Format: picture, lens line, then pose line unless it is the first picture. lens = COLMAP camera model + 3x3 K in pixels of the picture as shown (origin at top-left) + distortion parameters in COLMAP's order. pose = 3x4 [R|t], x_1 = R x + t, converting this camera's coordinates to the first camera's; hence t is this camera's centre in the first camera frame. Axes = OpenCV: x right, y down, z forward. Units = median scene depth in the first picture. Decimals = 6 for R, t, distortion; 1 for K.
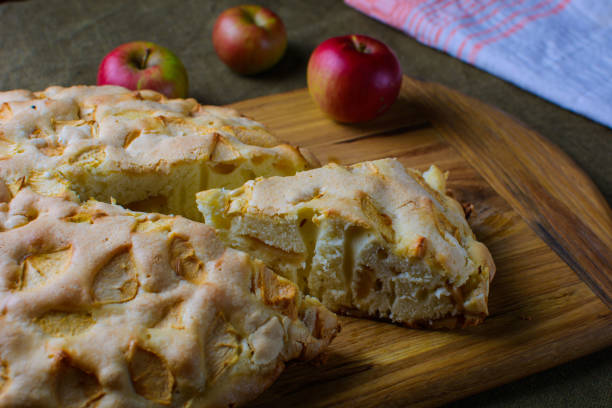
lens RADIAL K [[1061.8, 0, 349.3], [0, 1061.8, 205.1], [0, 0, 1]] dist [-0.219843, 0.163390]
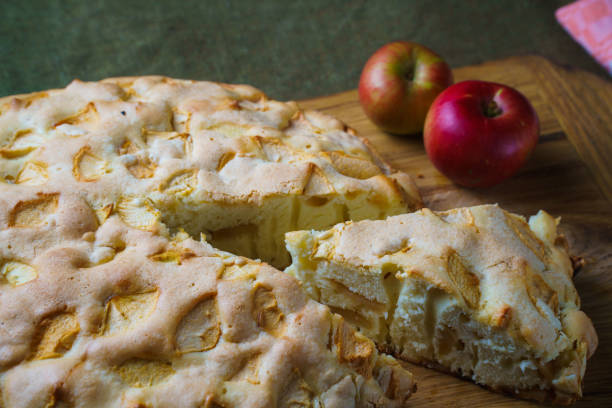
lens RADIAL K [[1554.4, 0, 309.2], [0, 1554.4, 204.2], [0, 0, 1]] dist [1.660794, 6.775287]
pose [[0.984815, 0.090009, -0.148453, 0.097282], [-0.070375, 0.988670, 0.132585, -0.239657], [0.158705, -0.120124, 0.979991, -0.458669]]
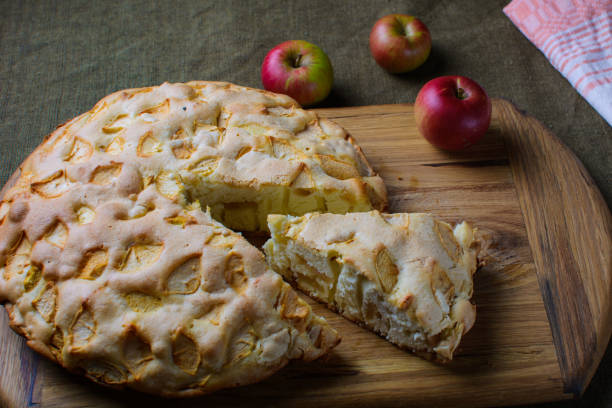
lens RADIAL K [[1006.1, 0, 323.9], [0, 1006.1, 202.1], [0, 0, 1]] dist [-0.175166, -0.072236]
pose [[0.924749, 0.239104, -0.296088, 0.301856], [-0.173788, 0.957451, 0.230403, -0.338906], [0.338580, -0.161609, 0.926955, -0.171765]]
